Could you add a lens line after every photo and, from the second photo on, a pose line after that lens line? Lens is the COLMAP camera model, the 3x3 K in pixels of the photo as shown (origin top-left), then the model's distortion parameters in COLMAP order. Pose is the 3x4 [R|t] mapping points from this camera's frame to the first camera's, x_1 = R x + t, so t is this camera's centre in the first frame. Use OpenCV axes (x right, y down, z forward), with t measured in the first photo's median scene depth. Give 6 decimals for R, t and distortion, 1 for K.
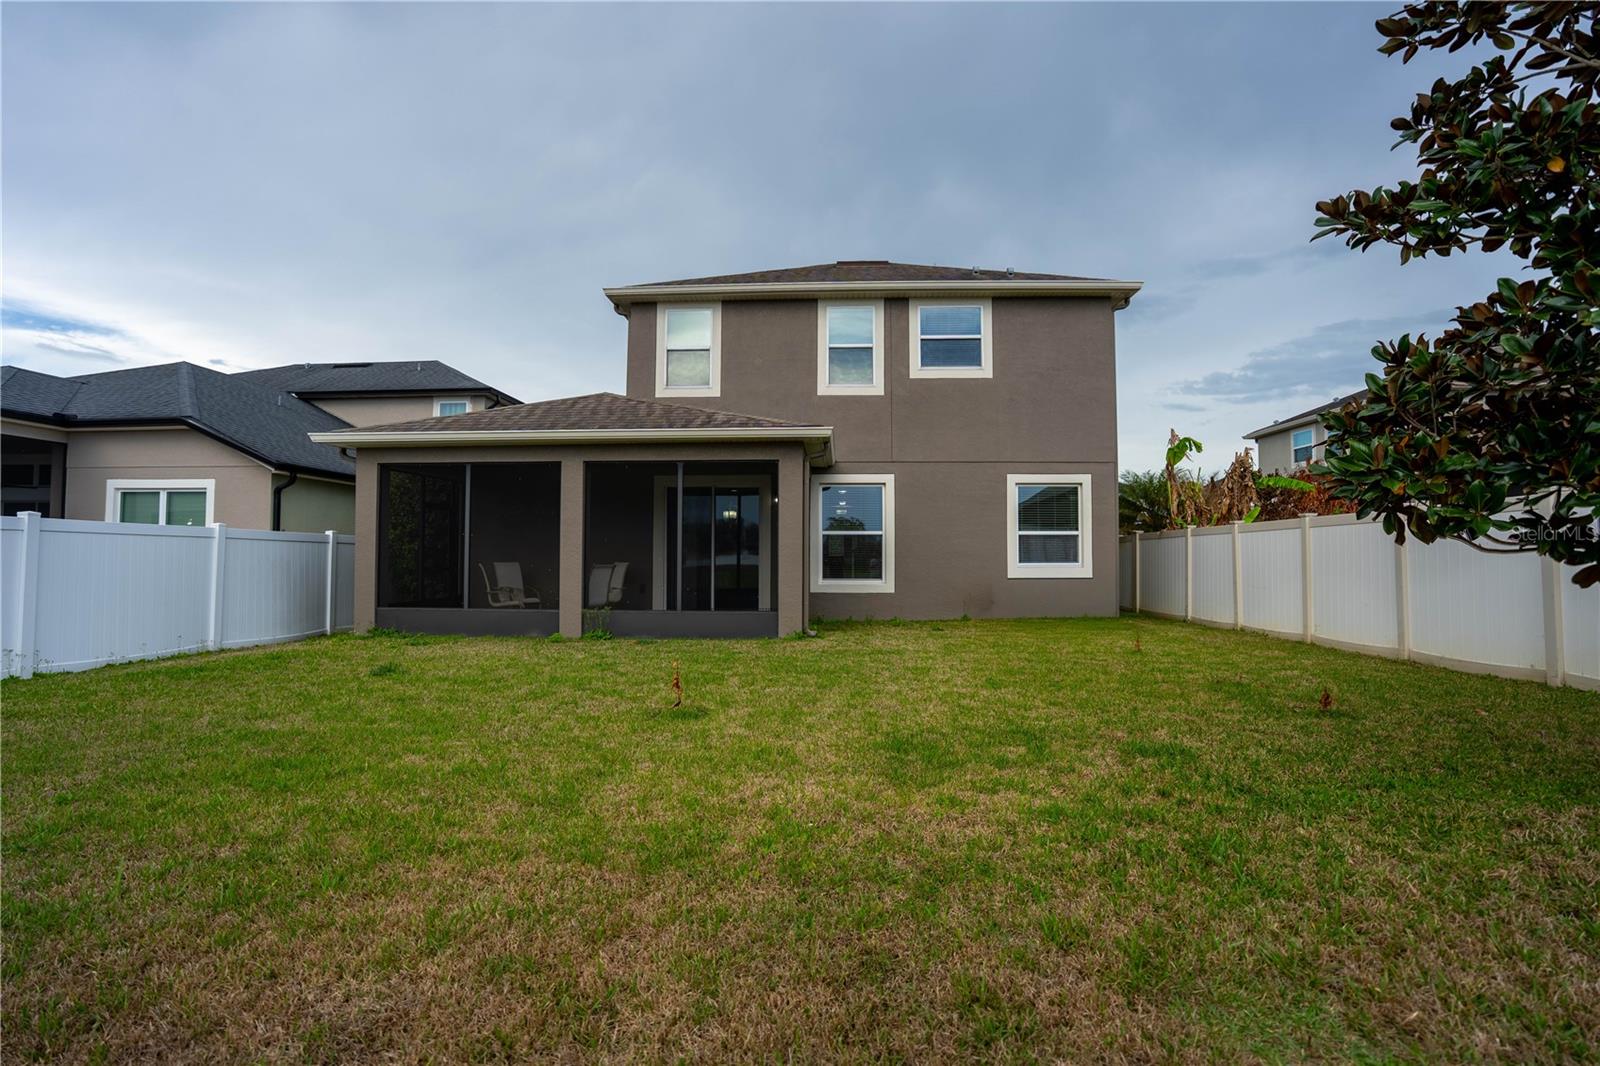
lens RADIAL K [[743.2, 0, 800.3], [0, 743.2, 526.4], [0, 0, 1]] dist [-0.067513, 0.024887]
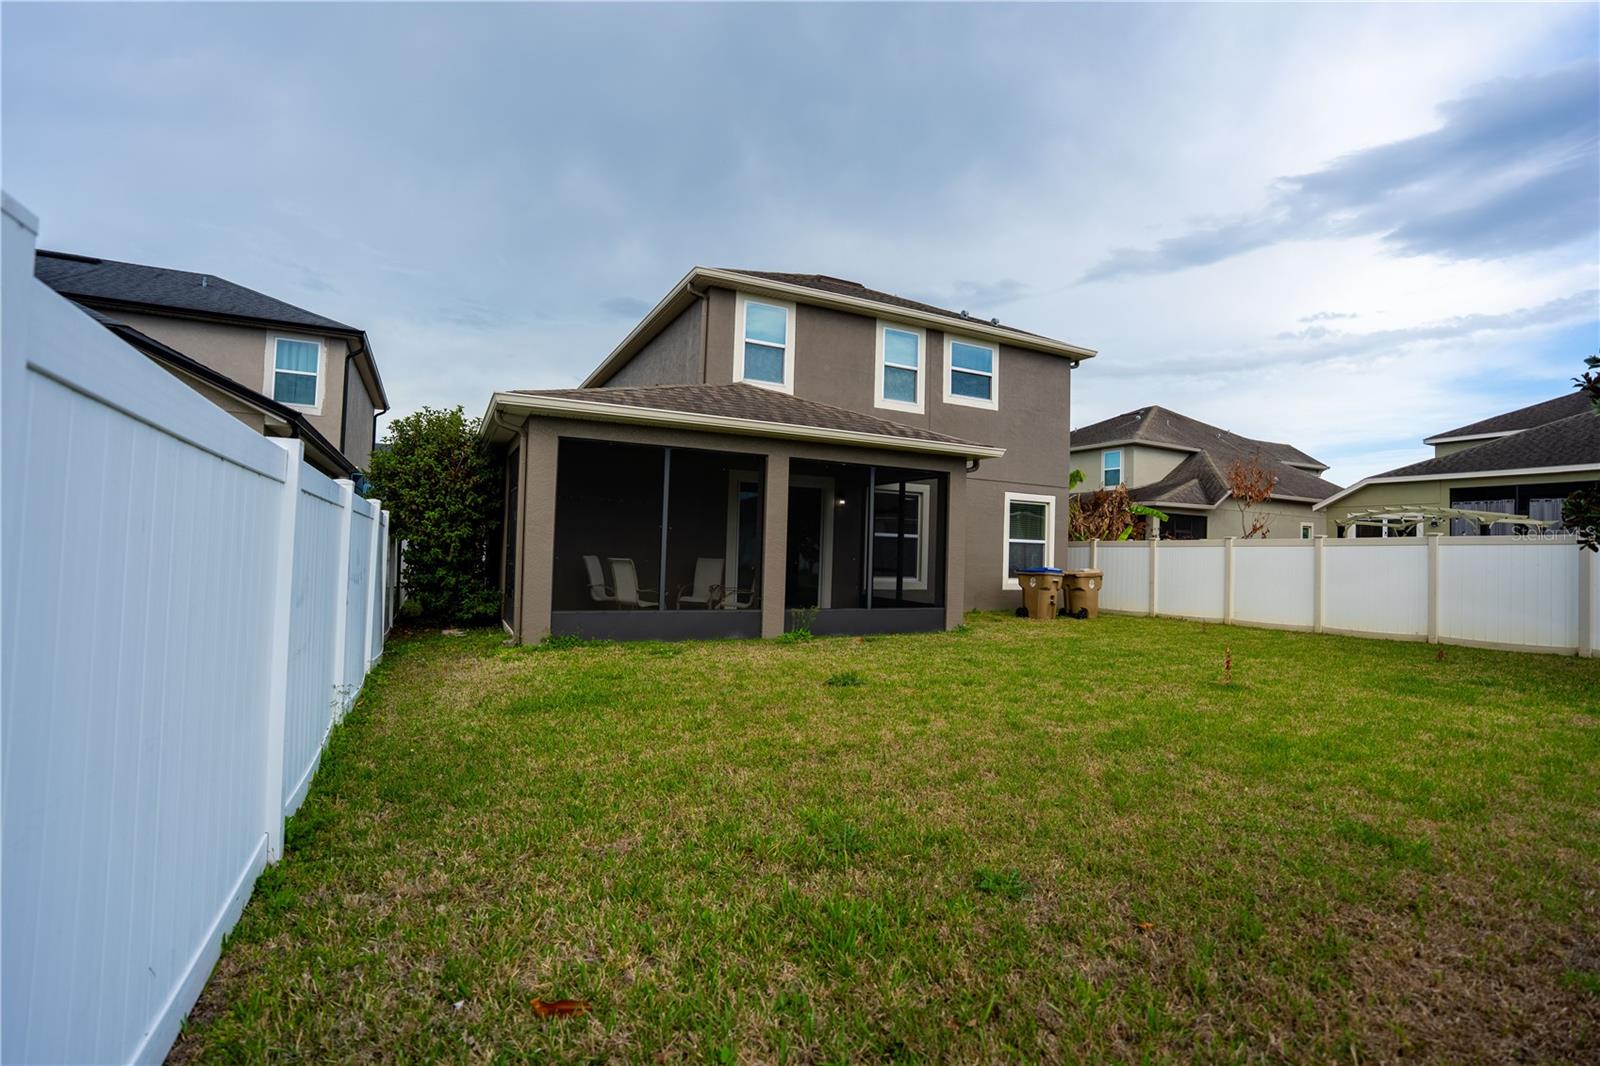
lens RADIAL K [[743.2, 0, 801.8], [0, 743.2, 530.0], [0, 0, 1]] dist [-0.067513, 0.024887]
pose [[0.866384, 0.038283, 0.497909, -0.607574], [-0.046898, 0.998888, 0.004802, 0.001694], [-0.497172, -0.027511, 0.867216, 0.109878]]
